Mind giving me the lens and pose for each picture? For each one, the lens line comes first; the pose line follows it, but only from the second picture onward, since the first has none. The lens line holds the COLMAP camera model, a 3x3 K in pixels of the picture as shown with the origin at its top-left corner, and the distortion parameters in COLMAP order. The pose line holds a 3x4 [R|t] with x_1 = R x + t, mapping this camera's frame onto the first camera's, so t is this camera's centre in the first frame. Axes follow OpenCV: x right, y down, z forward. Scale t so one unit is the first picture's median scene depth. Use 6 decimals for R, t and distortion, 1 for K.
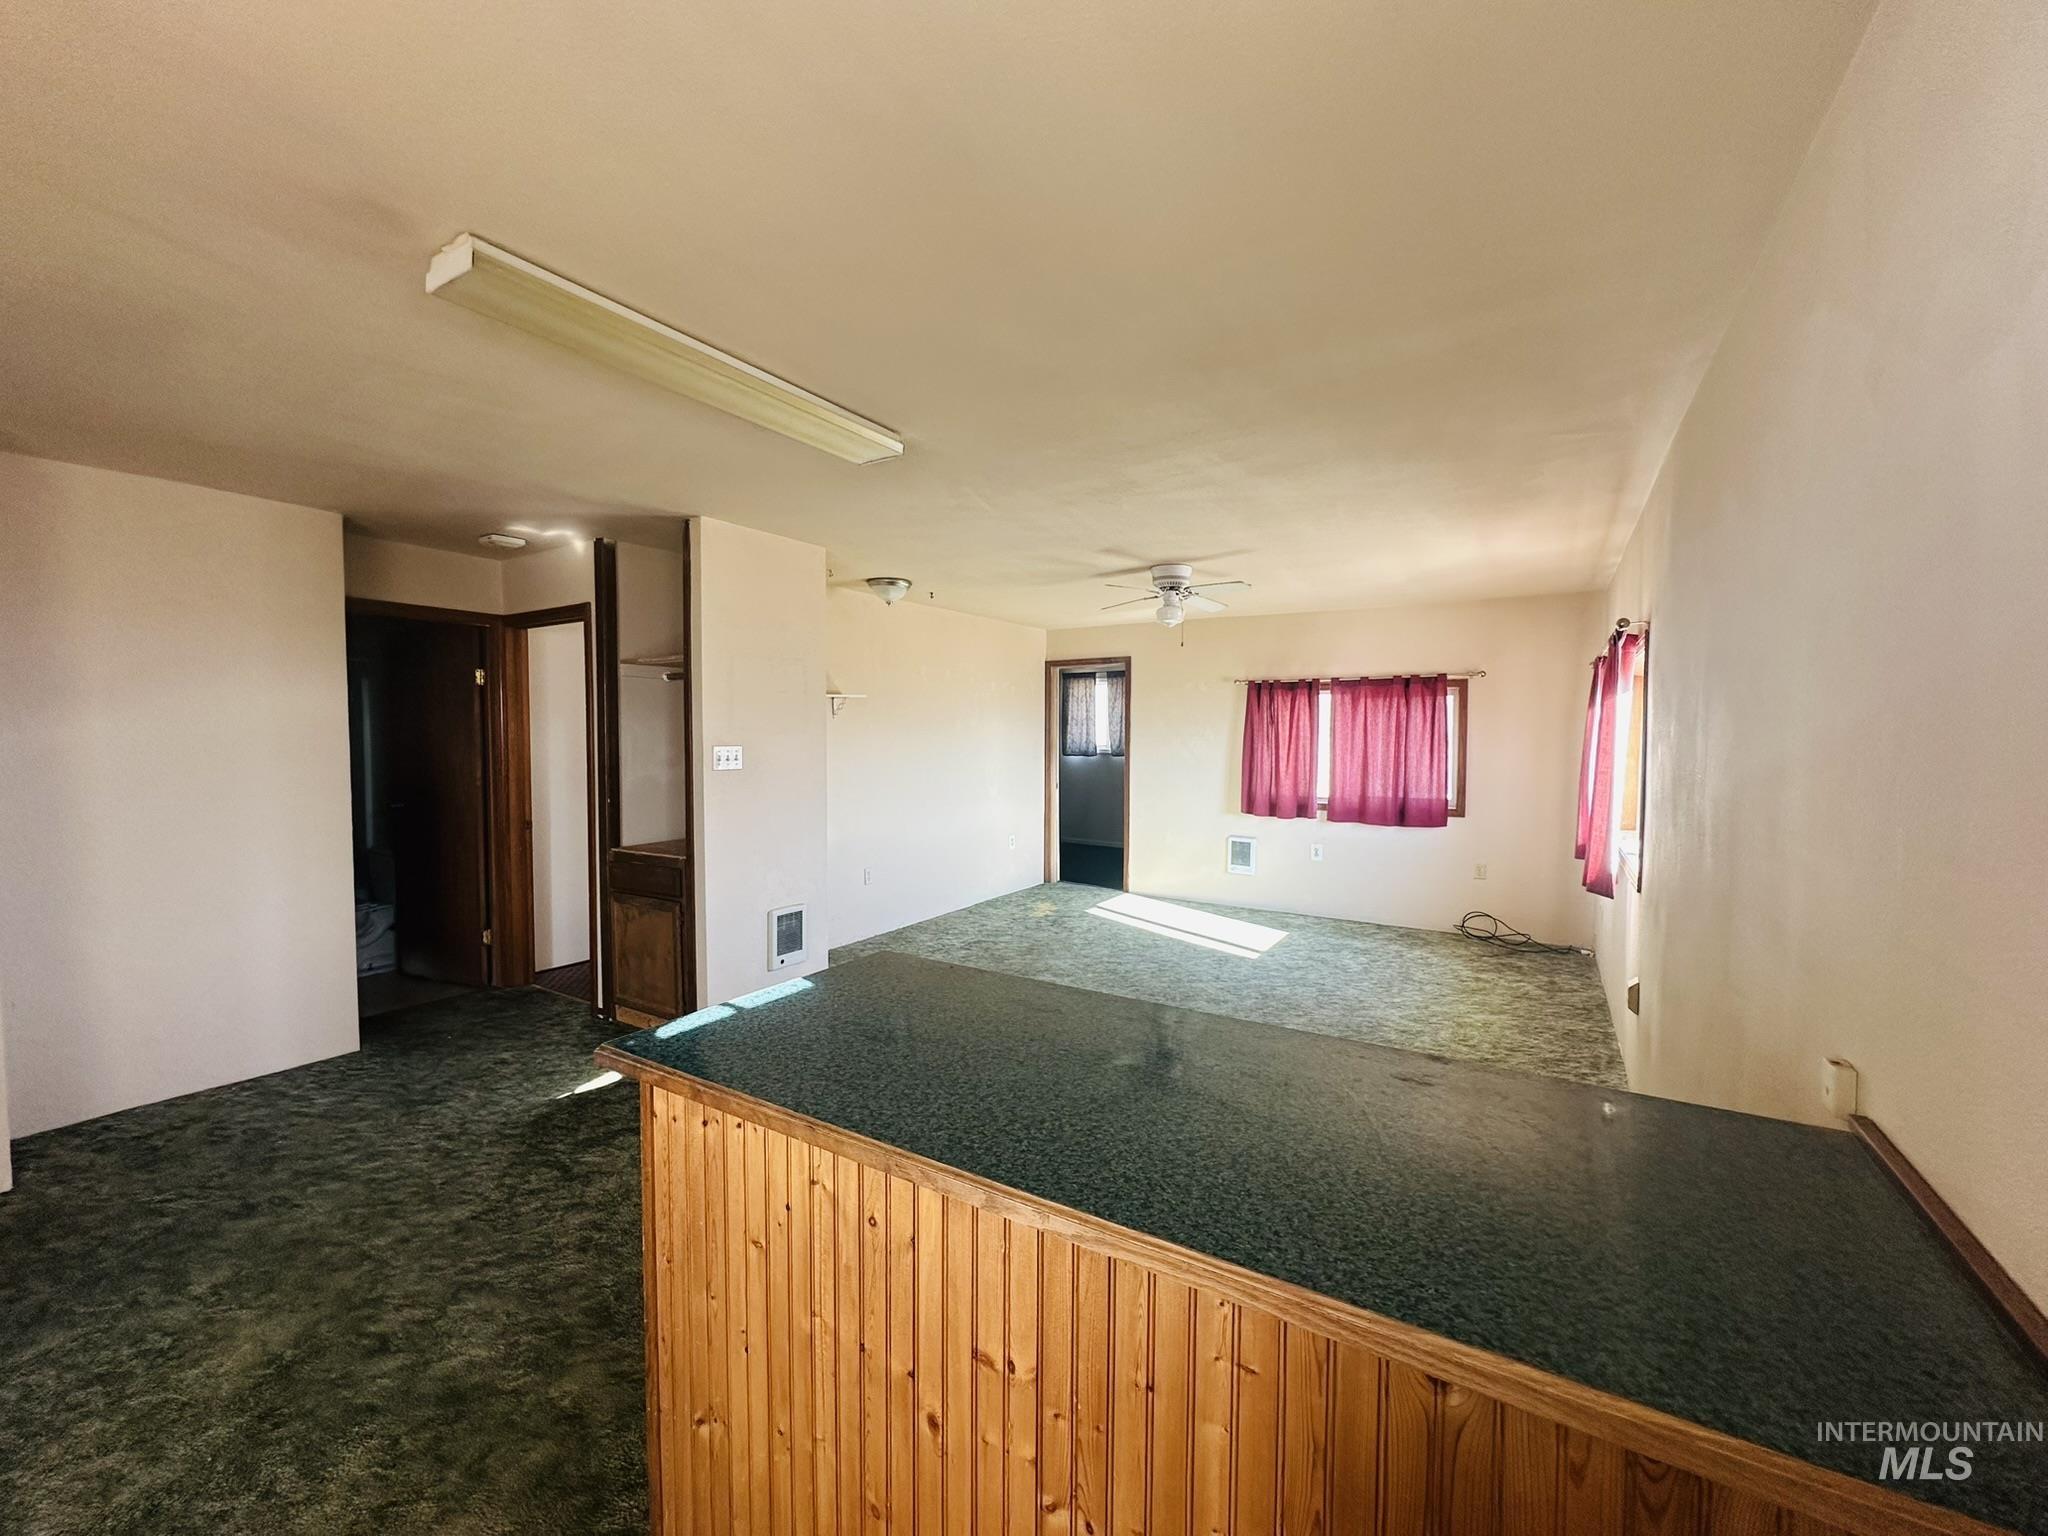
lens RADIAL K [[813.3, 0, 1030.9], [0, 813.3, 769.5], [0, 0, 1]] dist [-0.001995, 0.000204]
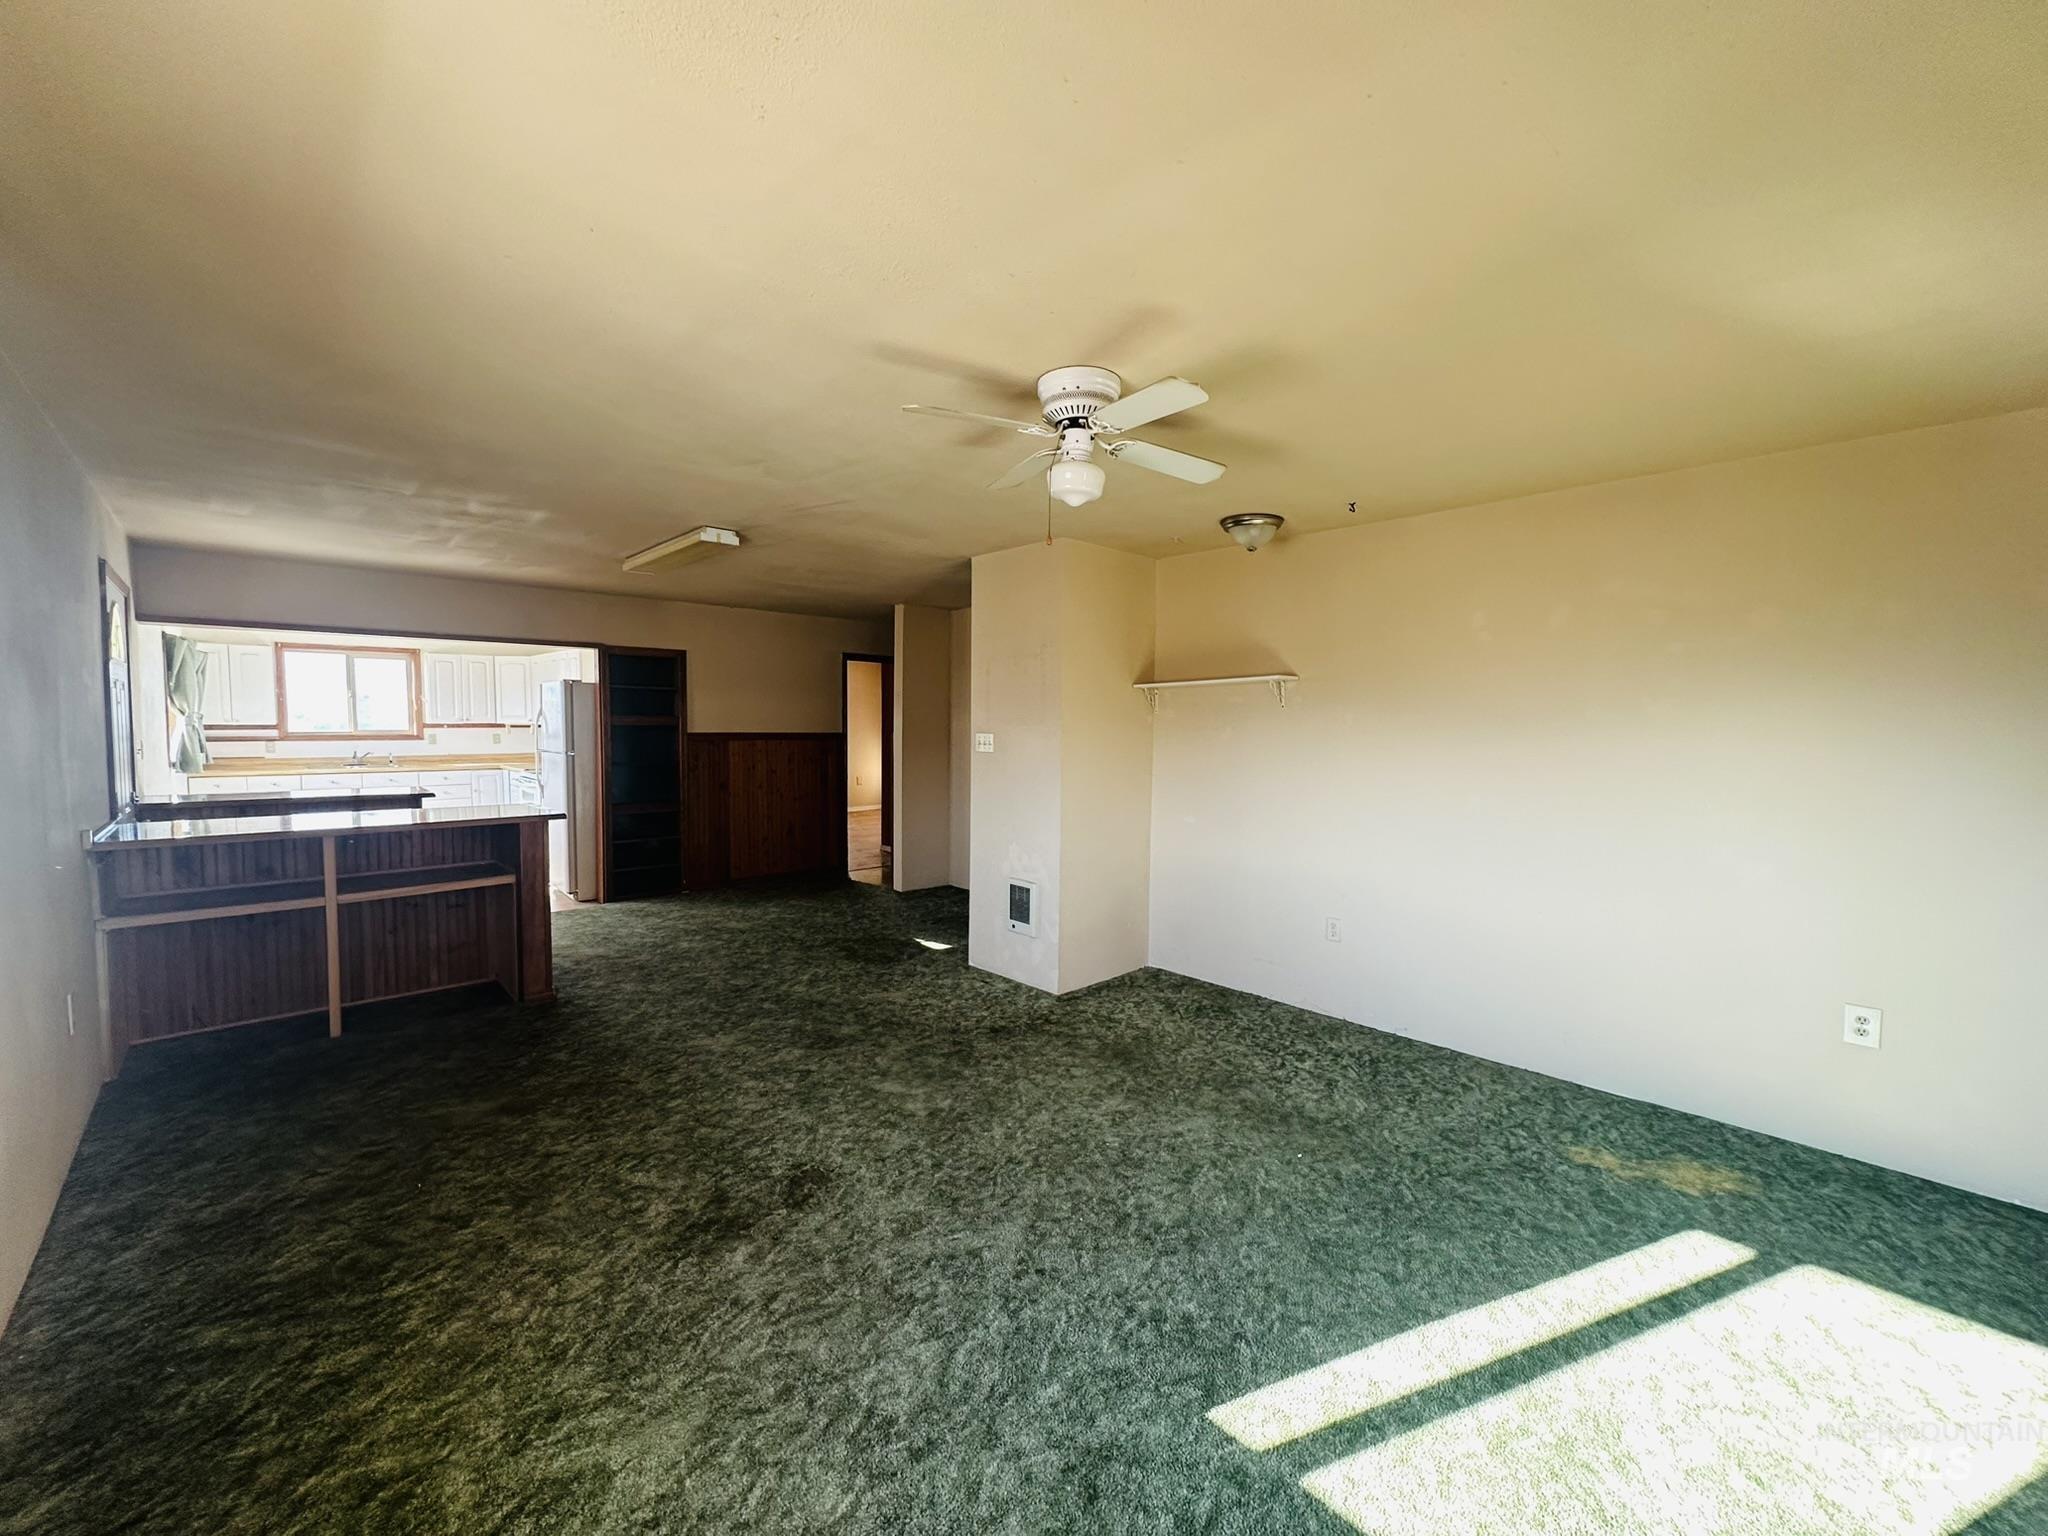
lens RADIAL K [[813.3, 0, 1030.9], [0, 813.3, 769.5], [0, 0, 1]] dist [-0.001995, 0.000204]
pose [[-0.249762, 0.049014, -0.967066, 0.547482], [-0.057039, 0.996239, 0.065224, -0.039553], [0.966626, 0.071451, -0.246027, 0.914792]]
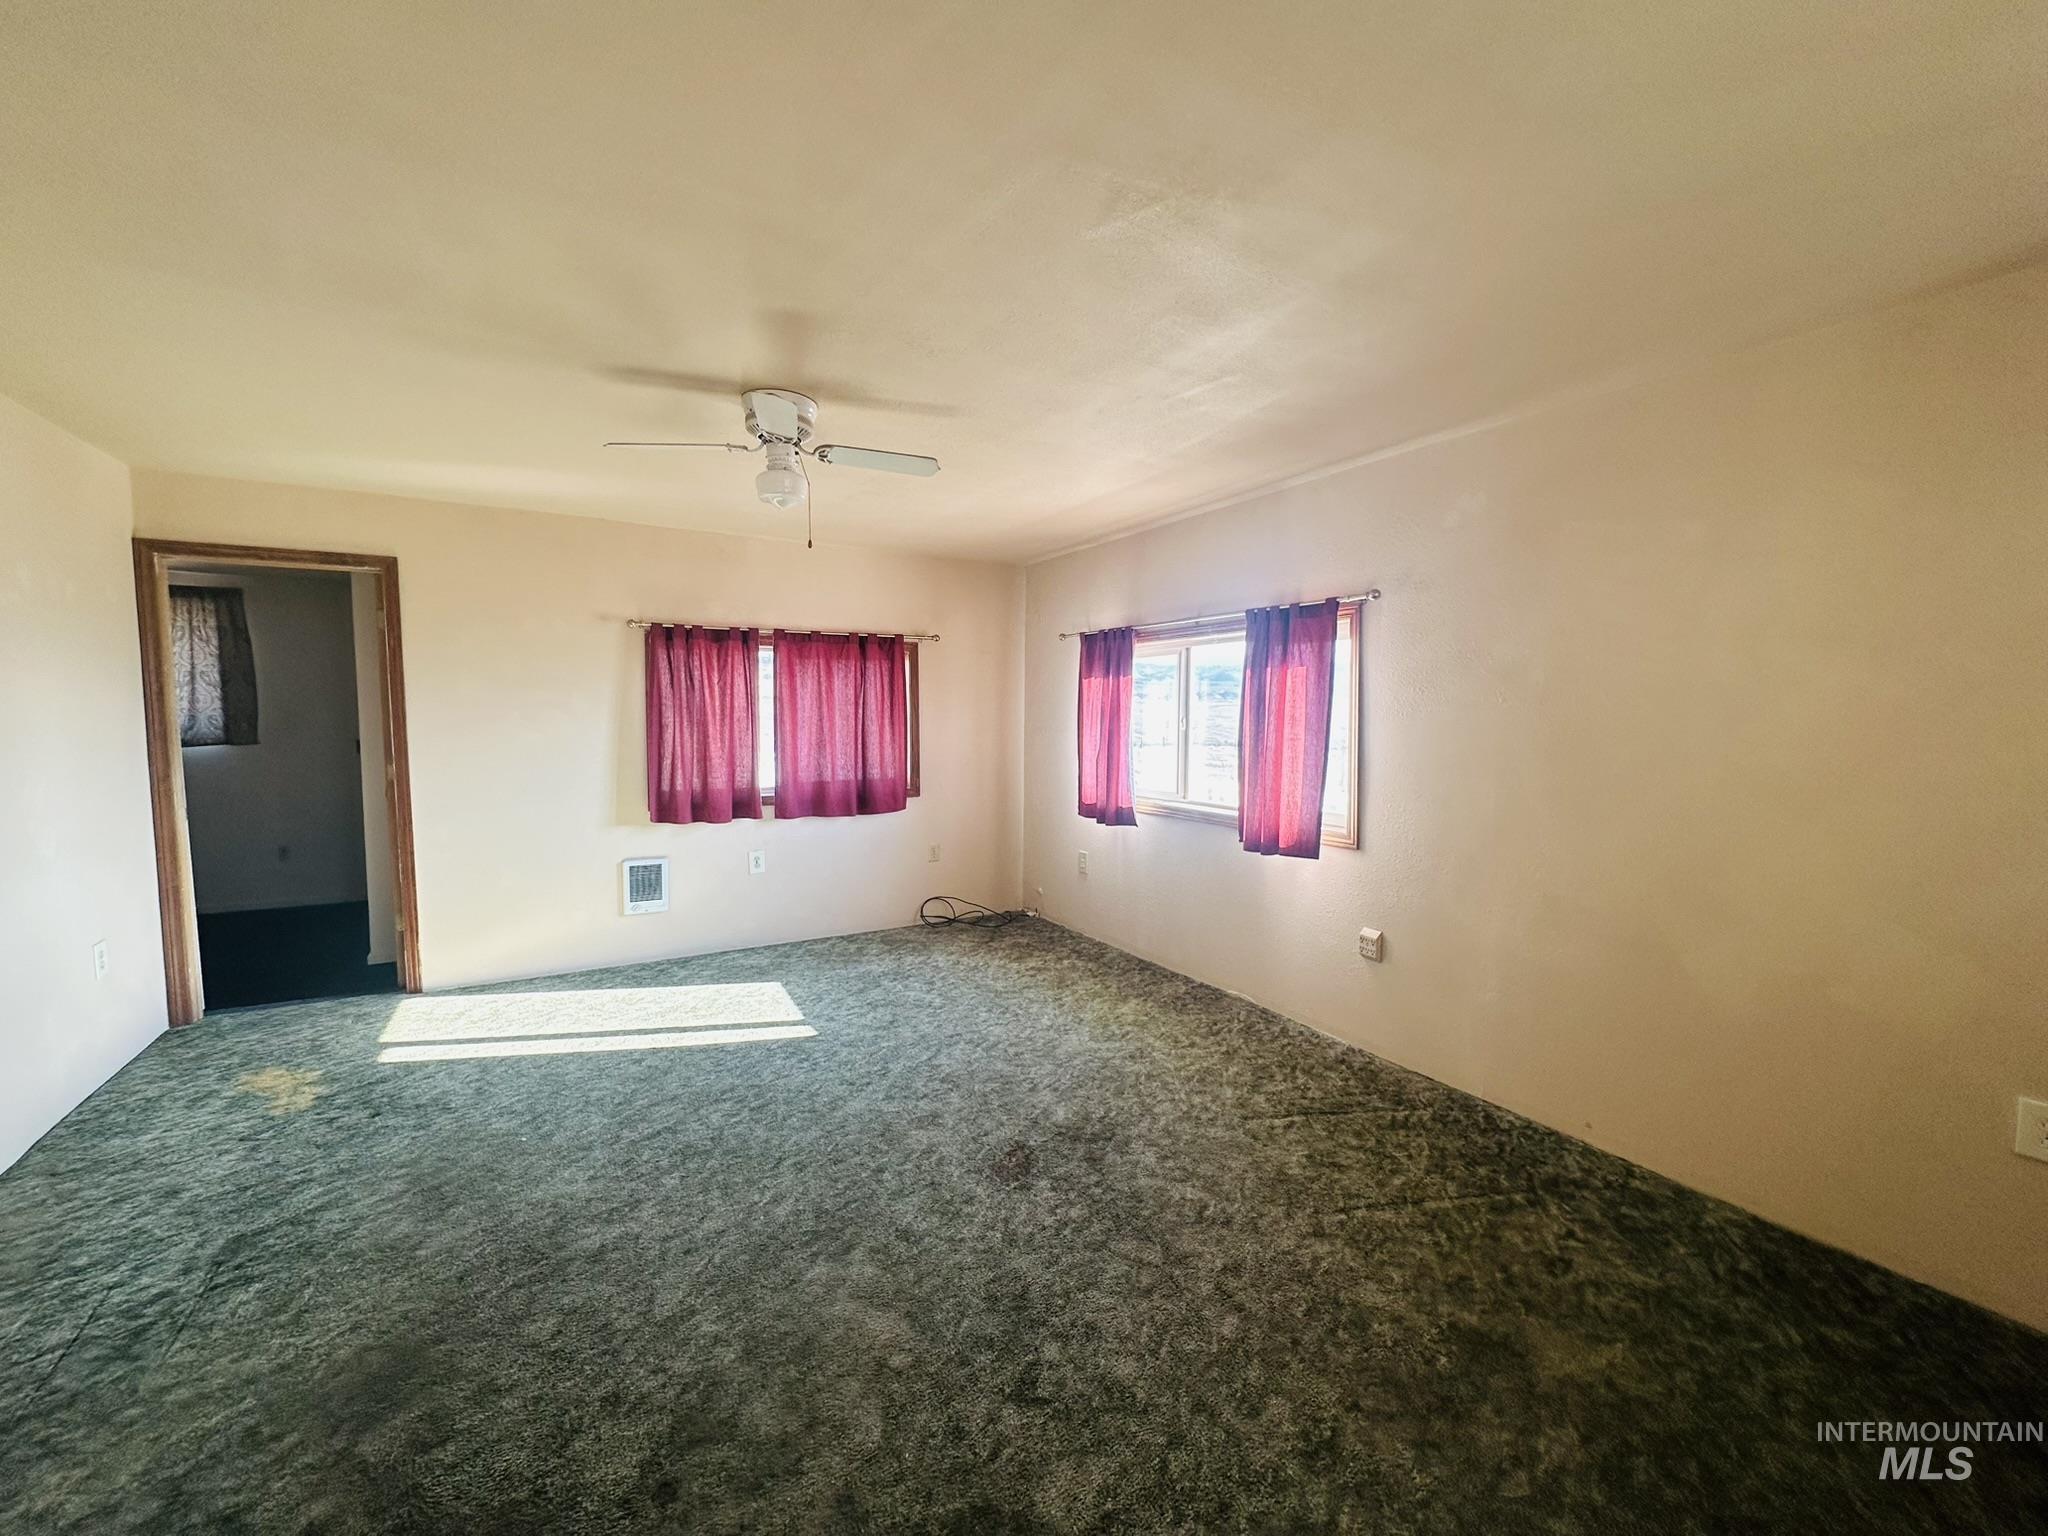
lens RADIAL K [[813.3, 0, 1030.9], [0, 813.3, 769.5], [0, 0, 1]] dist [-0.001995, 0.000204]
pose [[0.454672, -0.066657, 0.888161, -0.217758], [0.038861, 0.997731, 0.054987, -0.016595], [-0.889811, 0.009514, 0.456231, 0.488986]]
